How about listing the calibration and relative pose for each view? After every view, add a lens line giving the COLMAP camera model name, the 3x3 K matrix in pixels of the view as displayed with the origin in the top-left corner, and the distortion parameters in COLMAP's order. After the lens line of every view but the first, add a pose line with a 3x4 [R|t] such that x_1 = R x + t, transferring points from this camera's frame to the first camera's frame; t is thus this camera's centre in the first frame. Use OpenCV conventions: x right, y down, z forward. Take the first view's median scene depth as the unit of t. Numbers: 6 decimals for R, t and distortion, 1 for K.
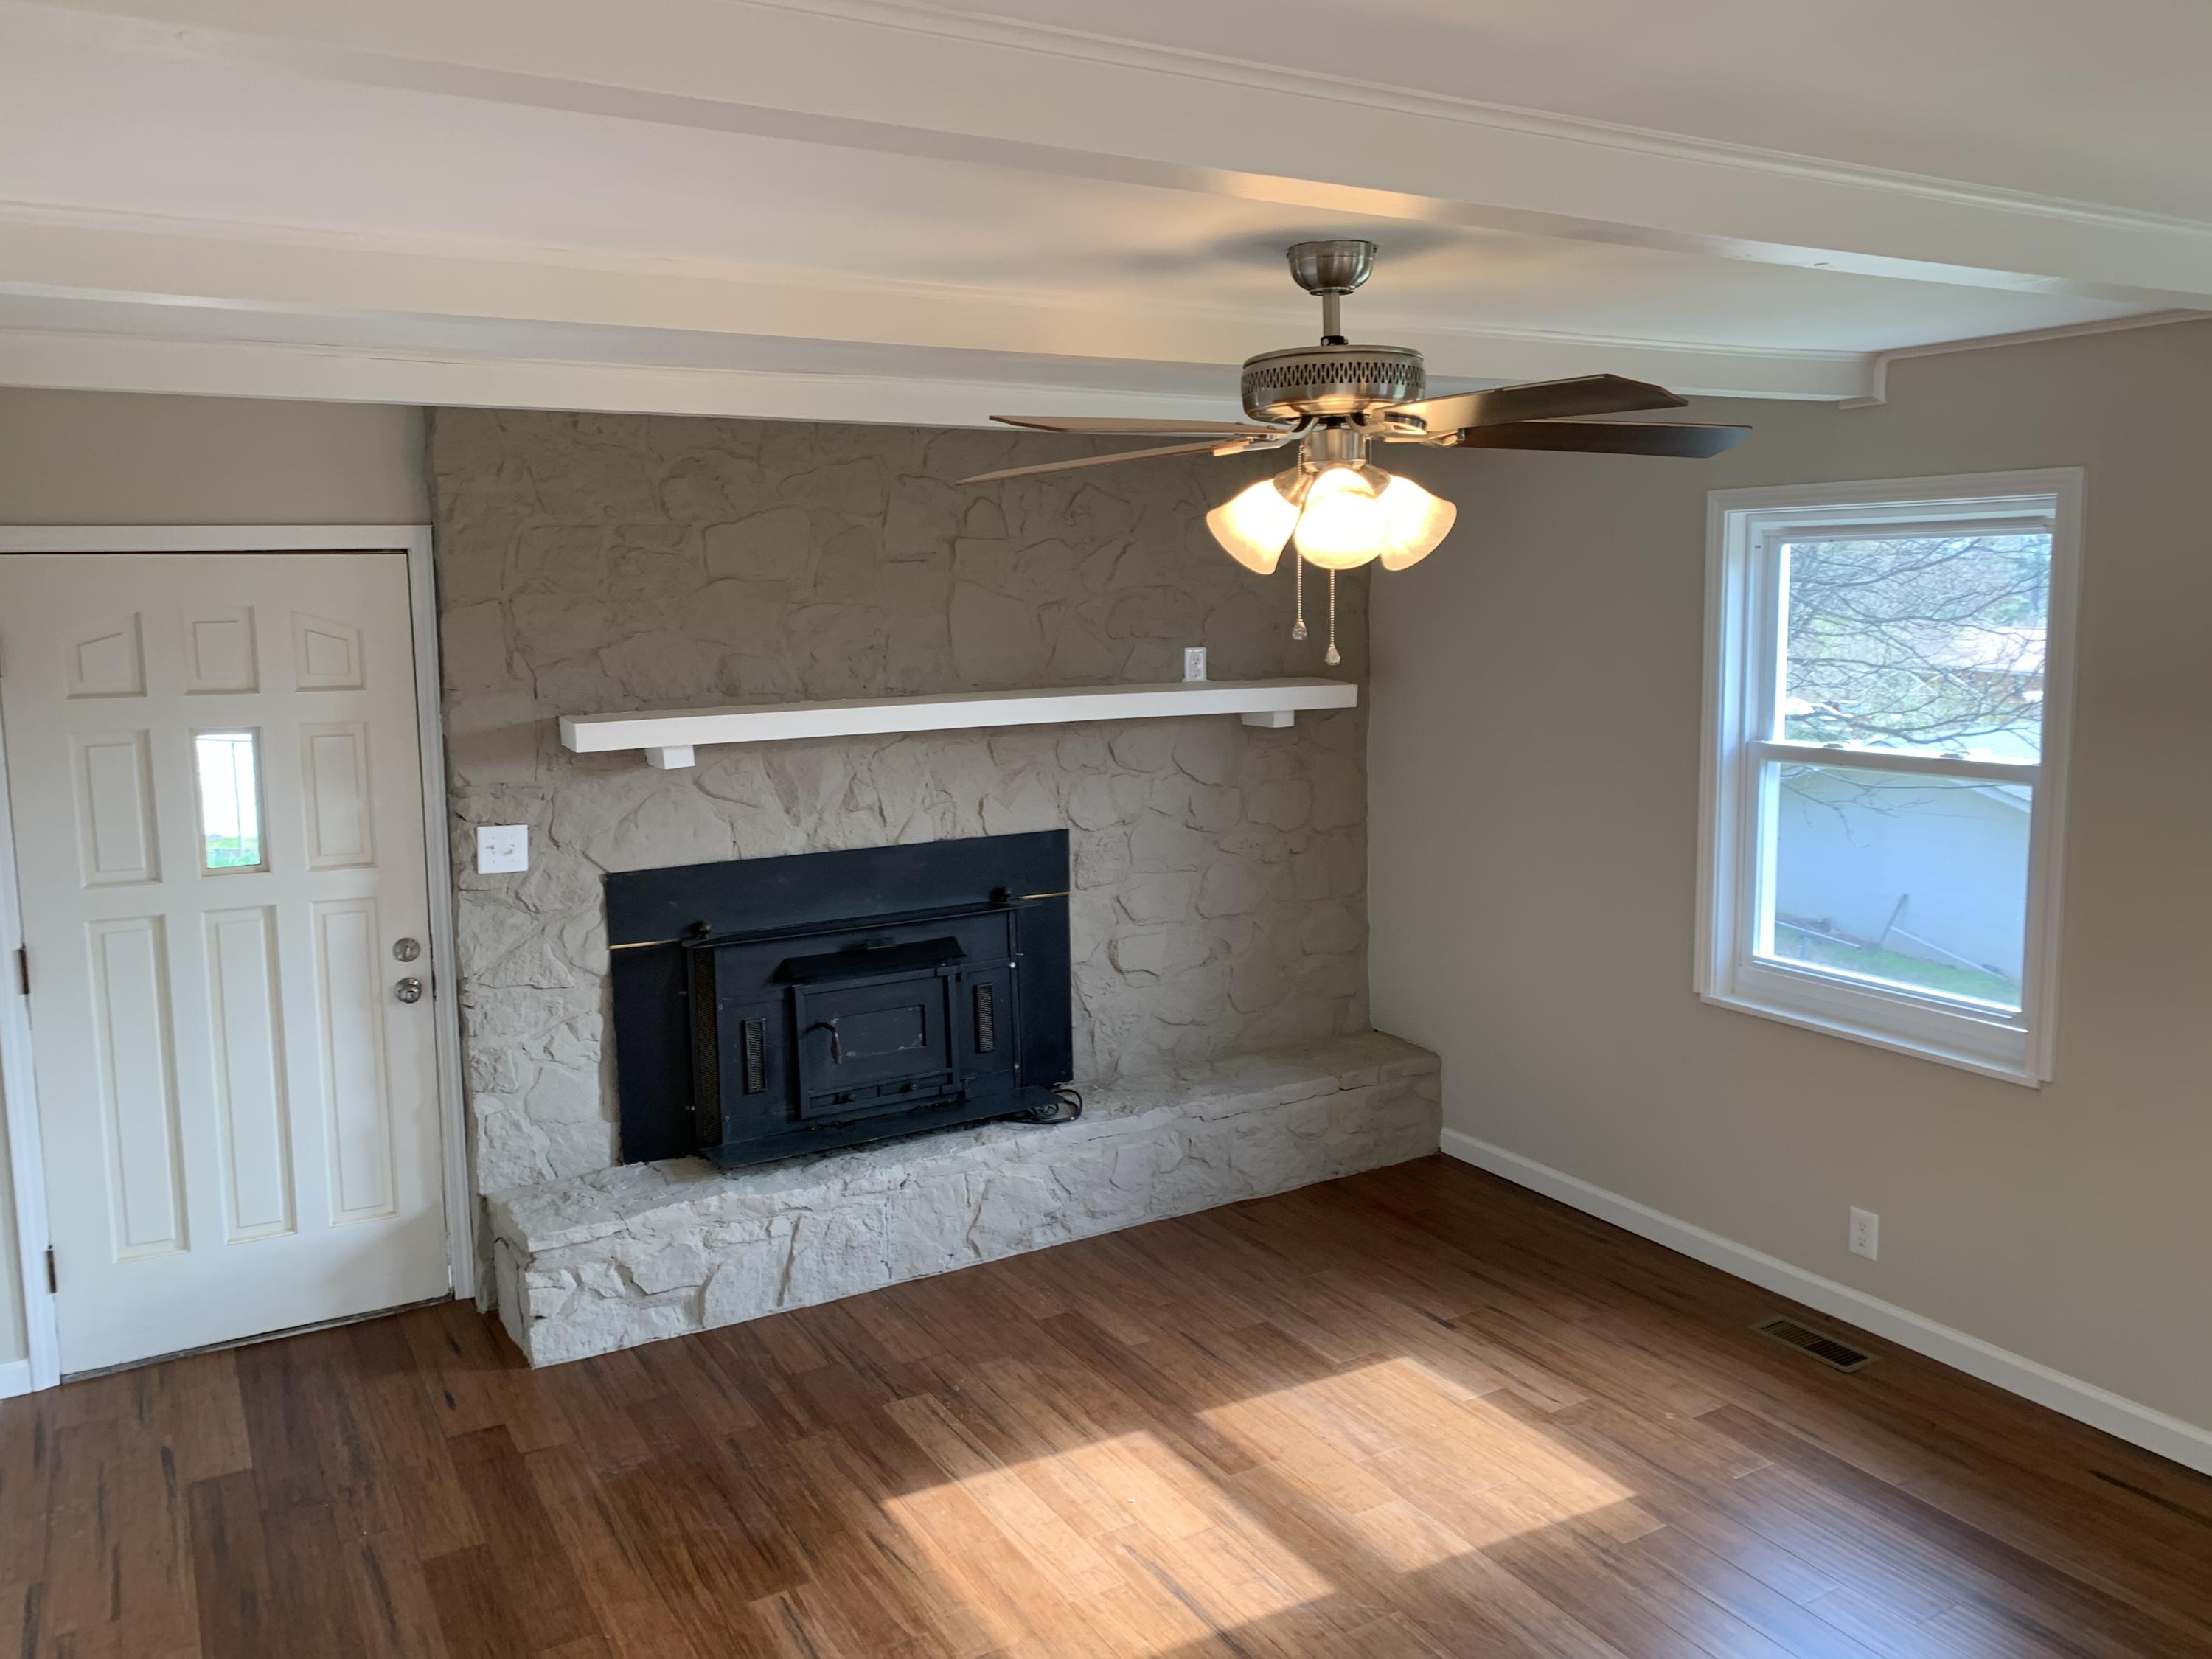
lens RADIAL K [[1683.1, 0, 1113.1], [0, 1683.1, 809.5], [0, 0, 1]] dist [0.116485, -0.171128]
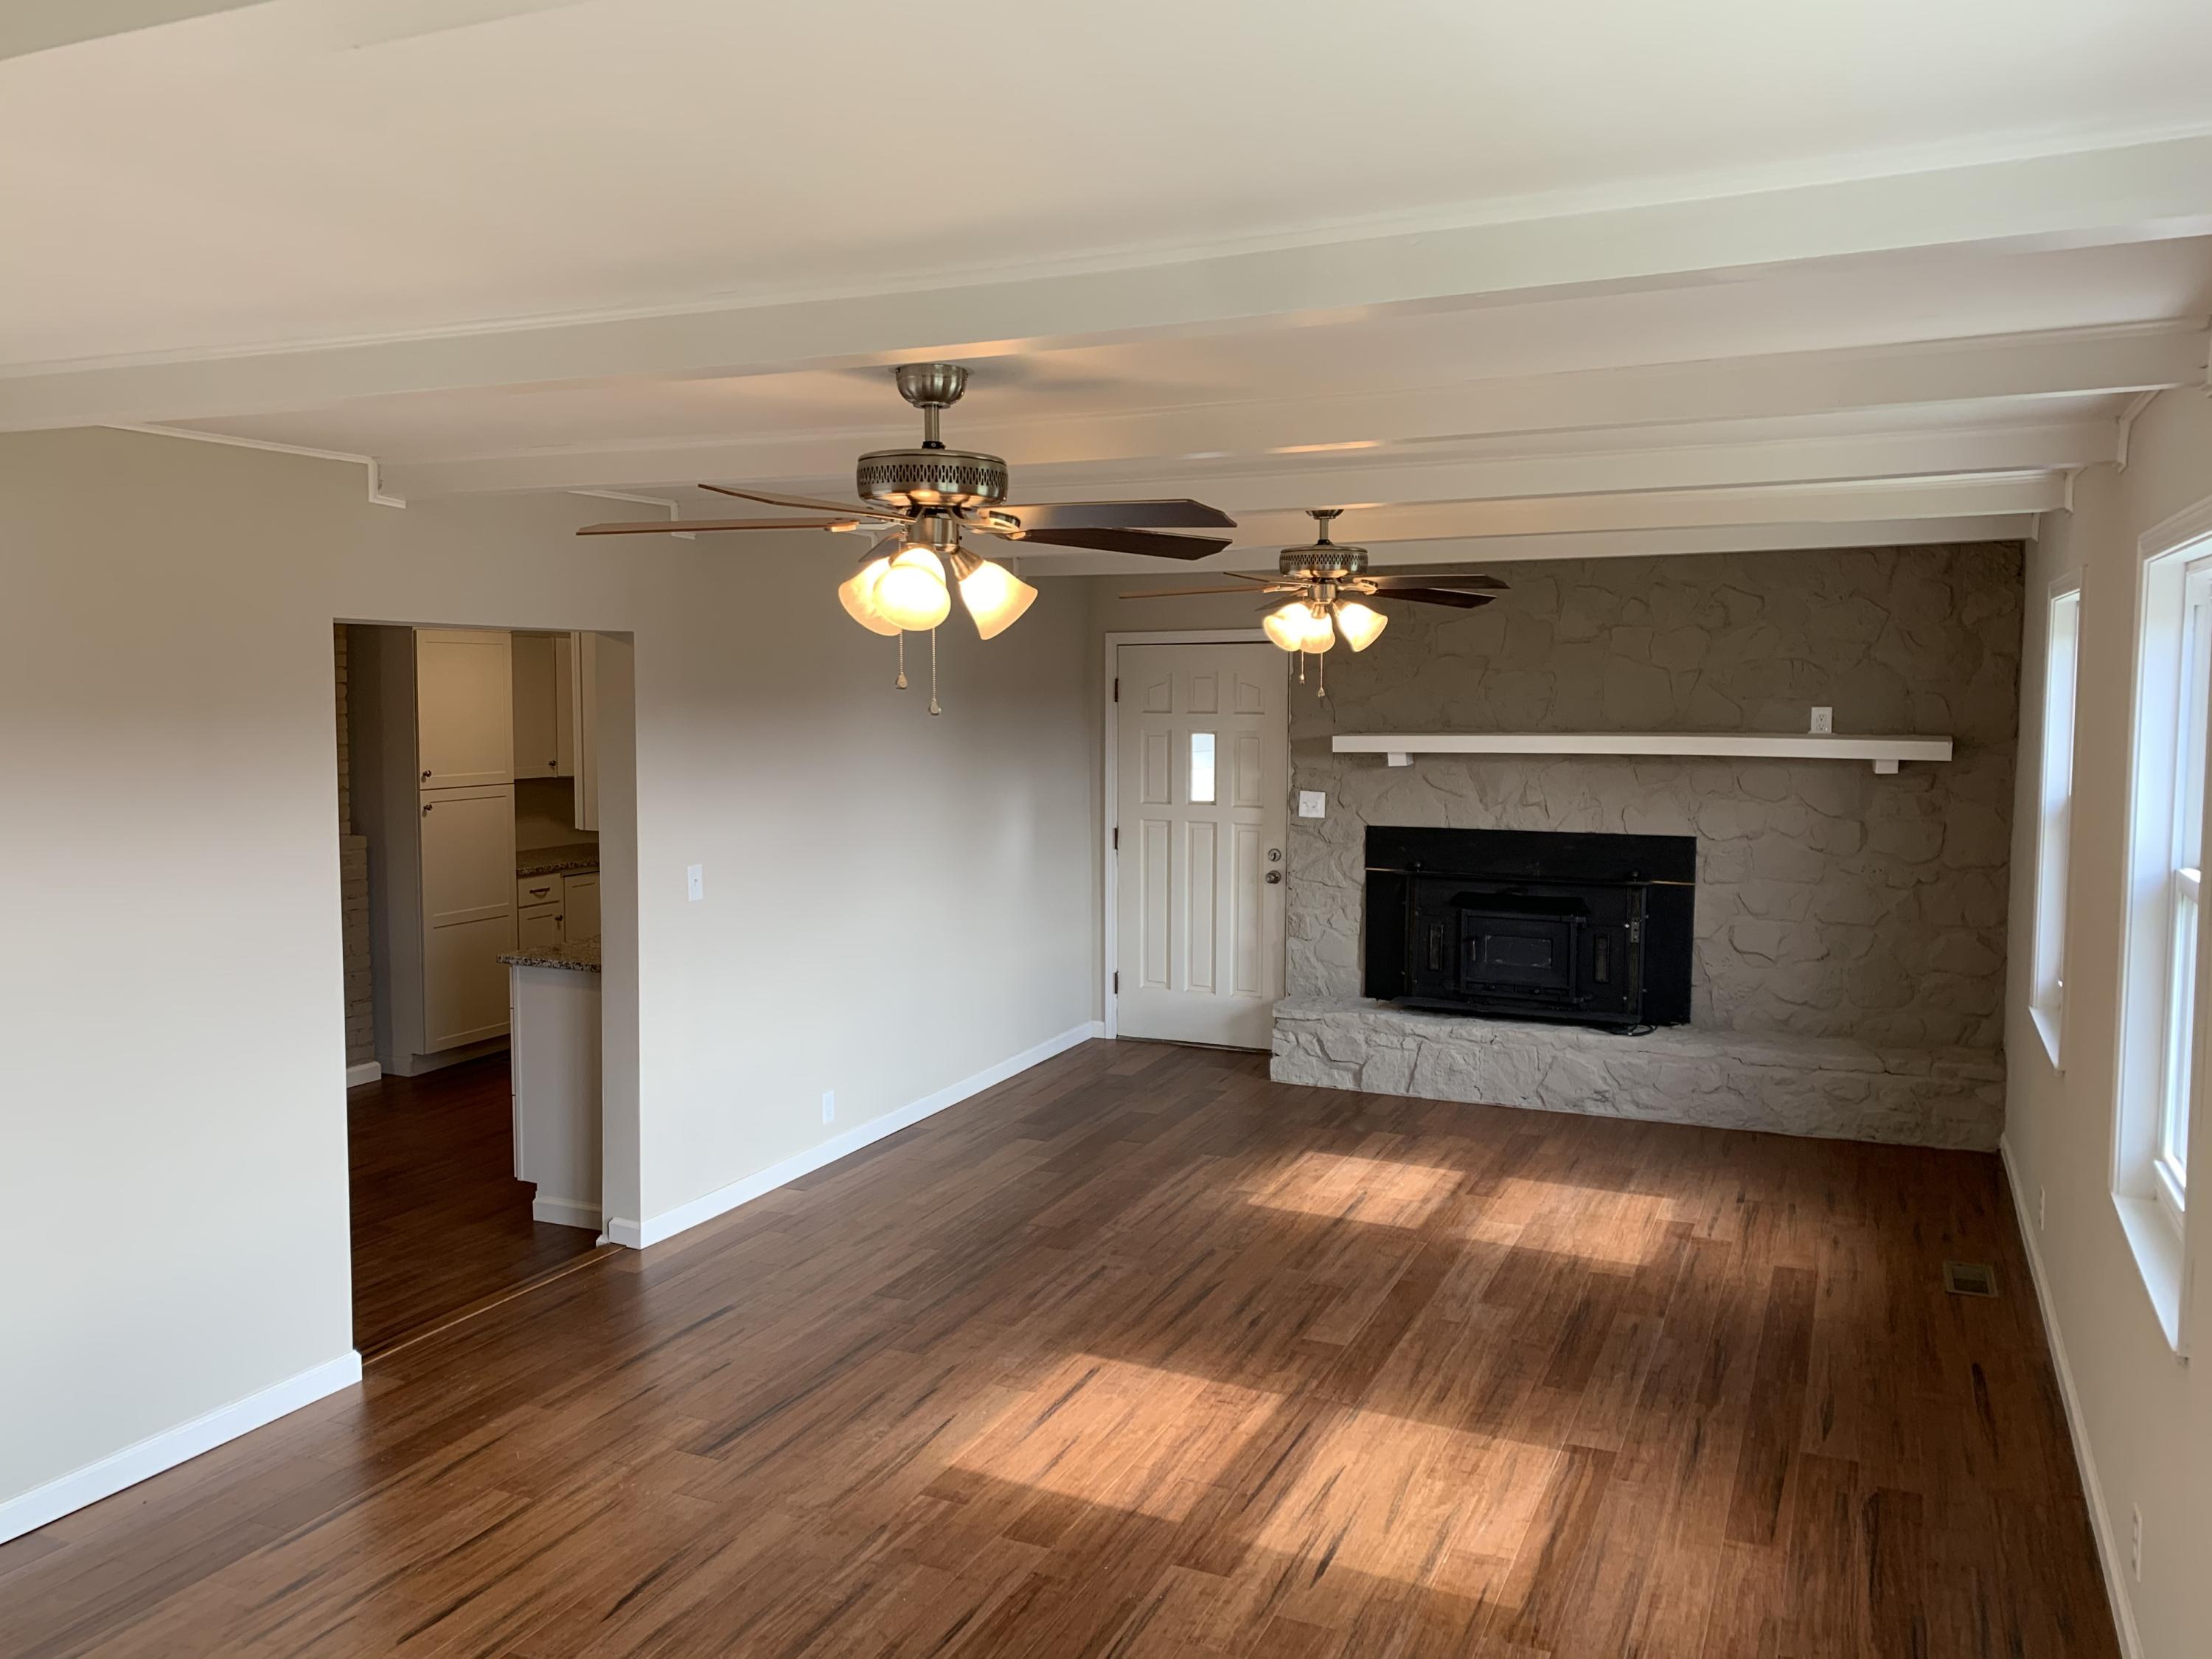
lens RADIAL K [[1686.4, 0, 1103.7], [0, 1686.4, 818.5], [0, 0, 1]] dist [0.009154, -0.002032]
pose [[0.574304, 0.077203, -0.814994, 0.955842], [-0.110401, 0.993753, 0.016340, 0.032564], [0.811164, 0.080592, 0.579239, -0.212611]]
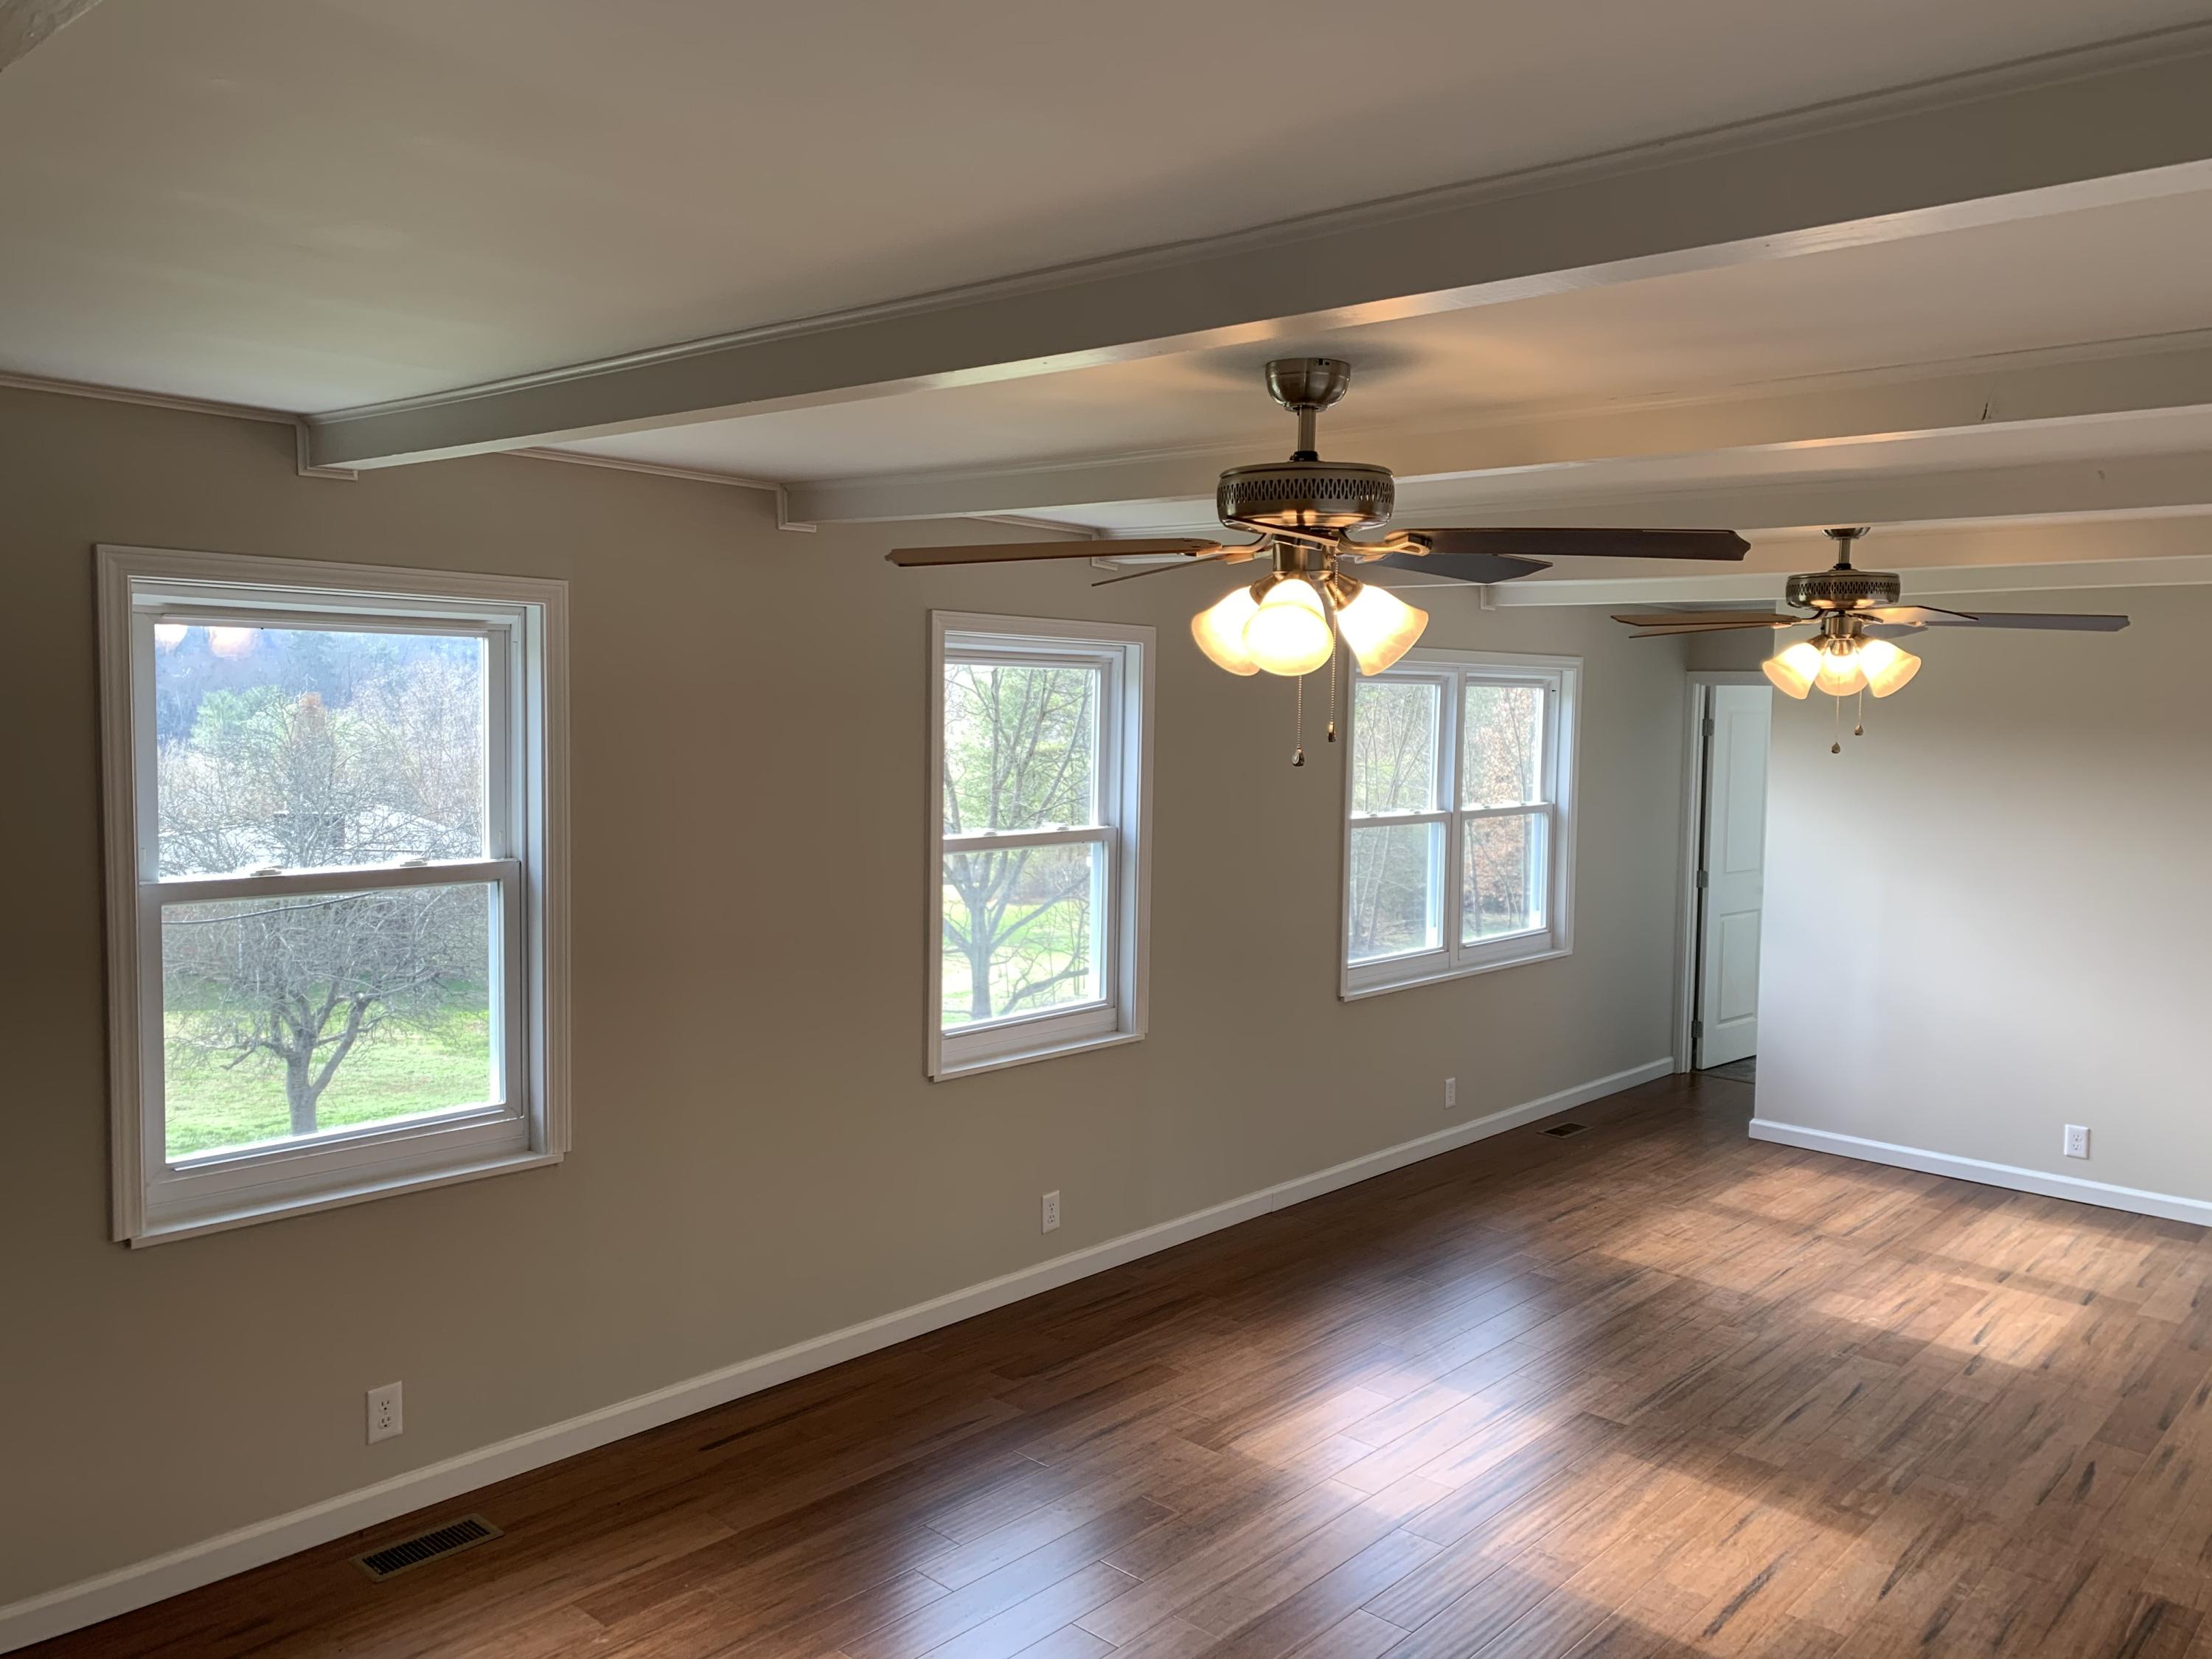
lens RADIAL K [[1738.2, 0, 1092.6], [0, 1738.2, 784.3], [0, 0, 1]] dist [0.017713, 0.010946]
pose [[-0.303639, -0.050265, 0.951460, -0.492780], [0.104632, 0.990809, 0.085735, -0.107432], [-0.947025, 0.125586, -0.295589, 0.843587]]
